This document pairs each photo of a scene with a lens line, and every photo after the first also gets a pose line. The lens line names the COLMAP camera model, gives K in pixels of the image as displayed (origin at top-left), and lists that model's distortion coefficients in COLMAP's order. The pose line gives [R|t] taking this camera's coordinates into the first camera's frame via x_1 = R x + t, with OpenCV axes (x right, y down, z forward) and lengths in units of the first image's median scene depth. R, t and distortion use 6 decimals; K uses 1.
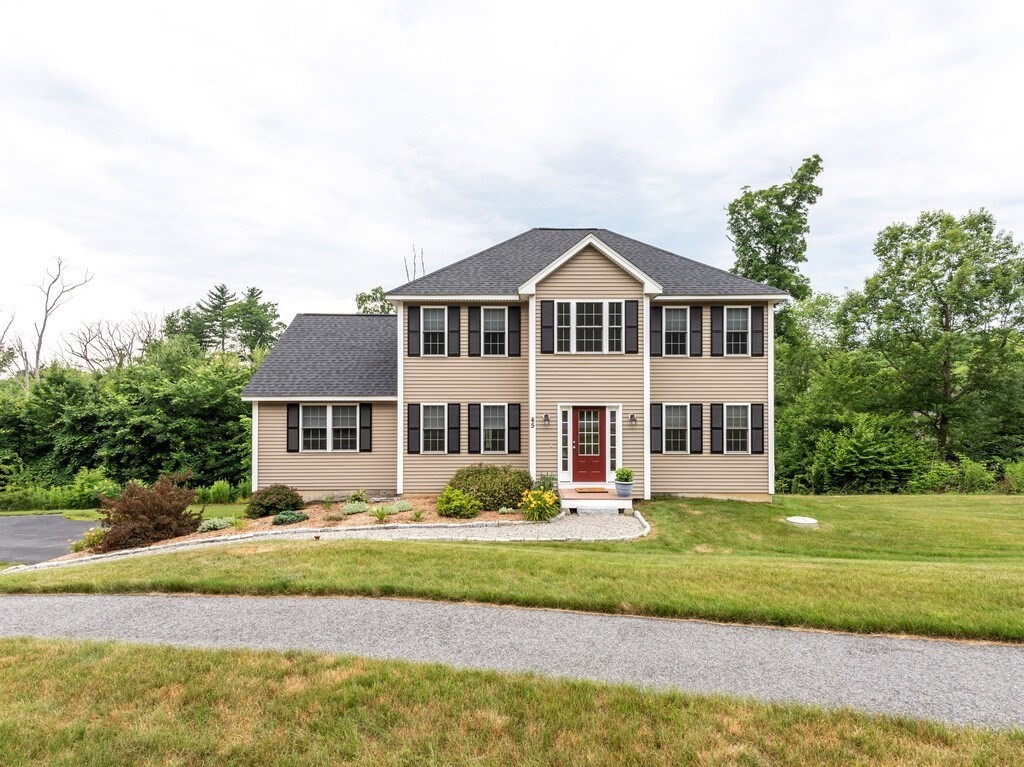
lens RADIAL K [[523.4, 0, 508.9], [0, 523.4, 400.6], [0, 0, 1]] dist [0.023195, -0.000491]
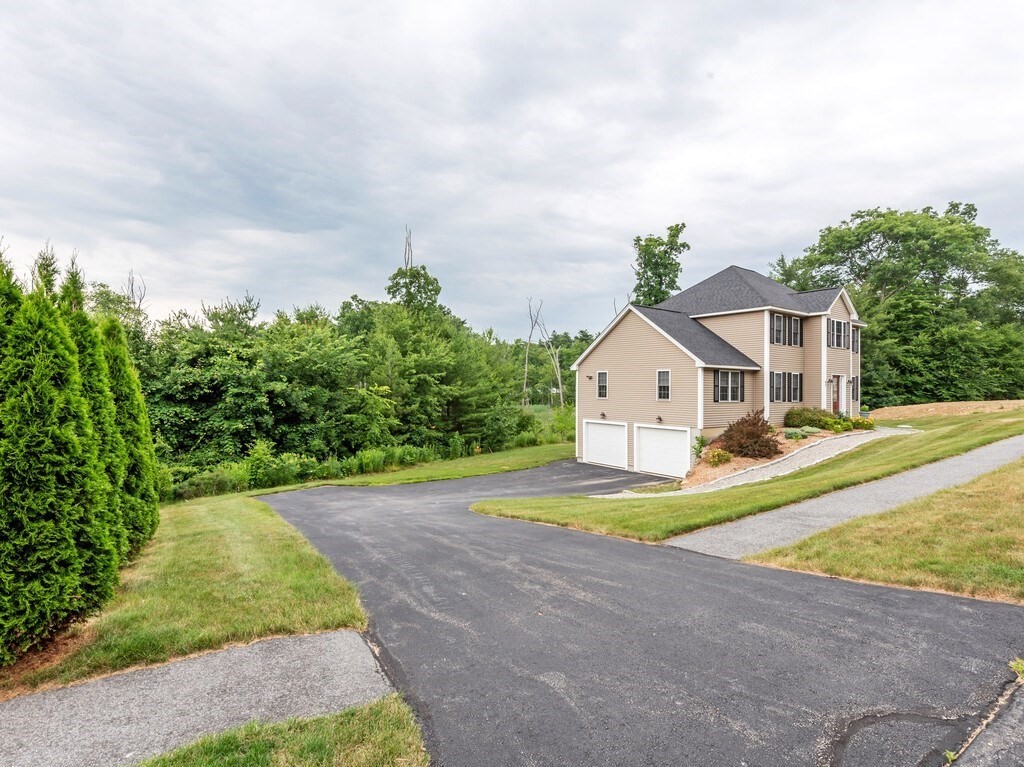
lens RADIAL K [[519.0, 0, 486.9], [0, 519.0, 385.4], [0, 0, 1]] dist [-0.001432, -0.001048]
pose [[0.820201, 0.013165, 0.571925, -1.867945], [-0.014551, 0.999892, -0.002149, 0.065657], [-0.571891, -0.006559, 0.820303, 0.166255]]
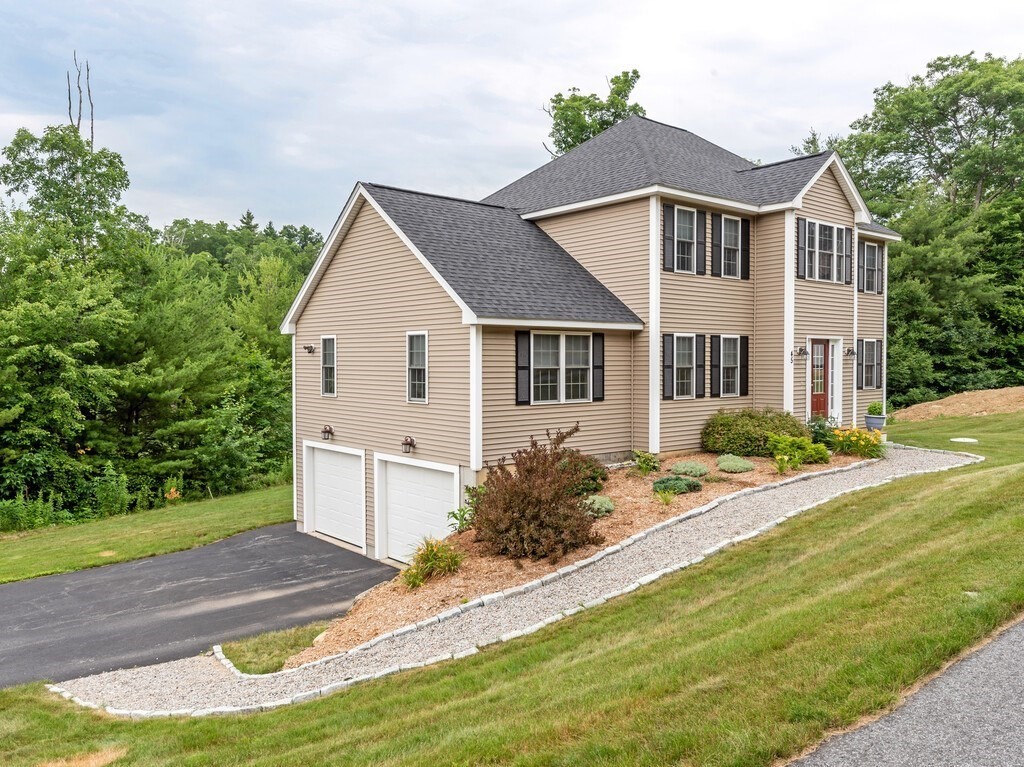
lens RADIAL K [[792.5, 0, 497.1], [0, 792.5, 379.3], [0, 0, 1]] dist [0.019633, 0.003306]
pose [[0.768267, -0.015554, 0.639941, -1.106169], [-0.001613, 0.999655, 0.026233, 0.041987], [-0.640128, -0.021186, 0.767976, 0.277817]]
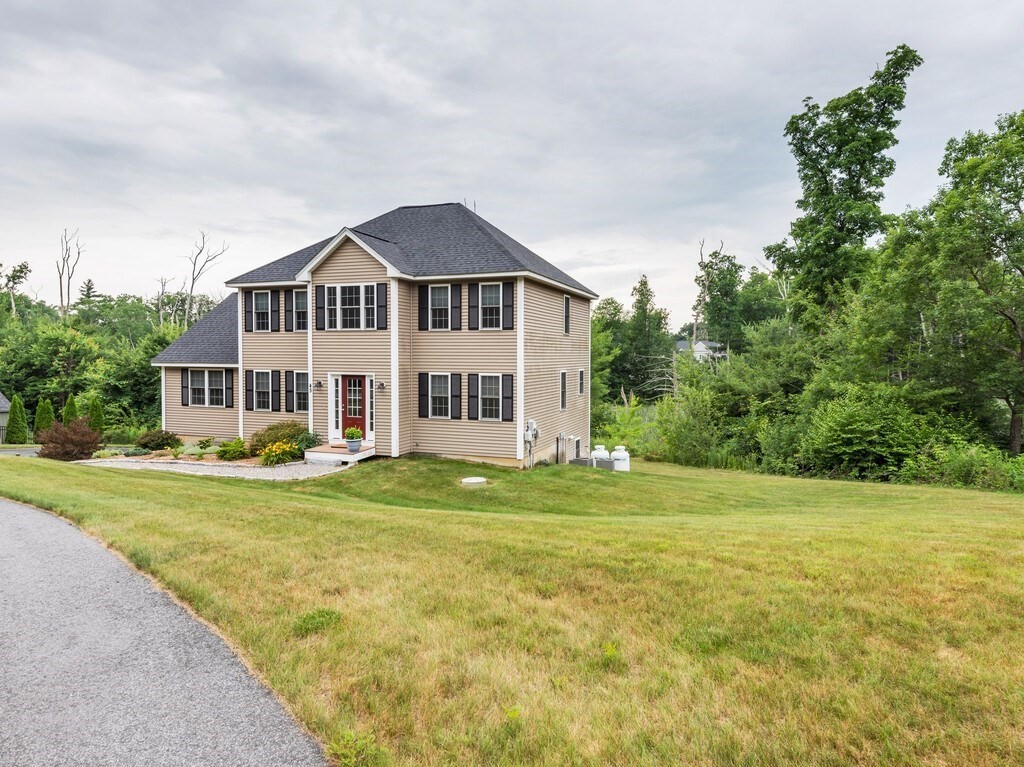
lens RADIAL K [[623.9, 0, 512.0], [0, 623.9, 383.5], [0, 0, 1]] dist [0.007232, 0.000357]
pose [[0.939141, 0.020922, -0.342893, 0.911362], [-0.004486, 0.998805, 0.048658, -0.037355], [0.343501, -0.044159, 0.938113, -0.176432]]
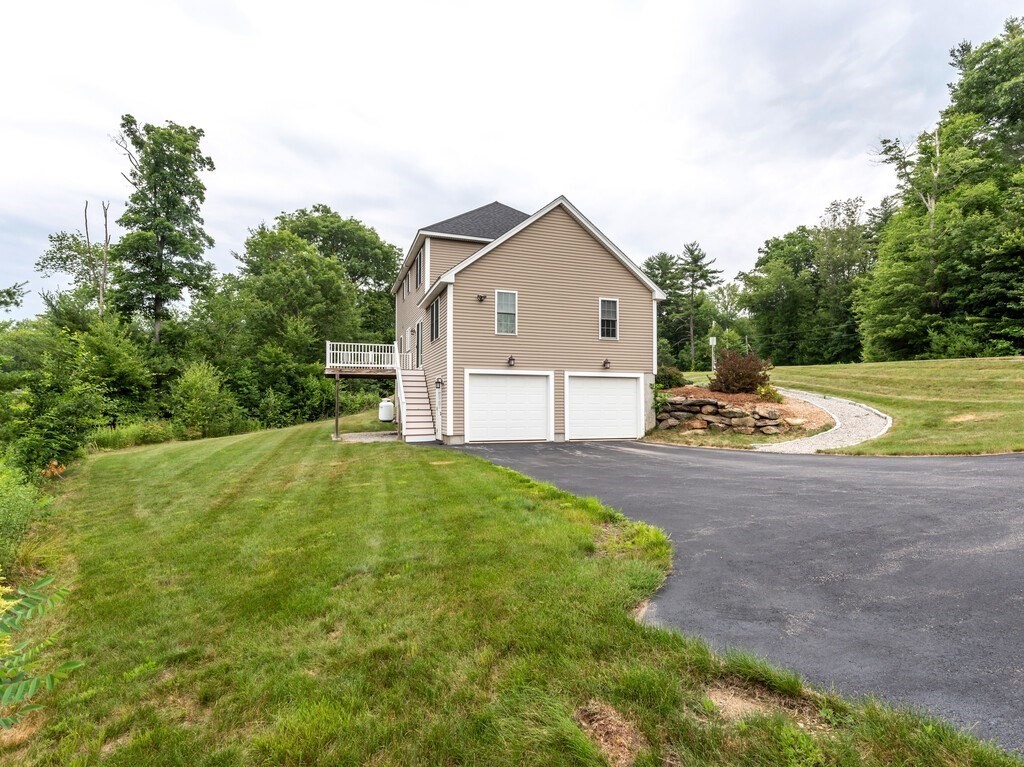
lens RADIAL K [[523.4, 0, 508.9], [0, 523.4, 400.6], [0, 0, 1]] dist [0.023195, -0.000491]
pose [[-0.301785, 0.008024, 0.953342, -1.592553], [-0.005510, 0.999933, -0.010160, 0.256723], [-0.953360, -0.008319, -0.301721, 1.753686]]
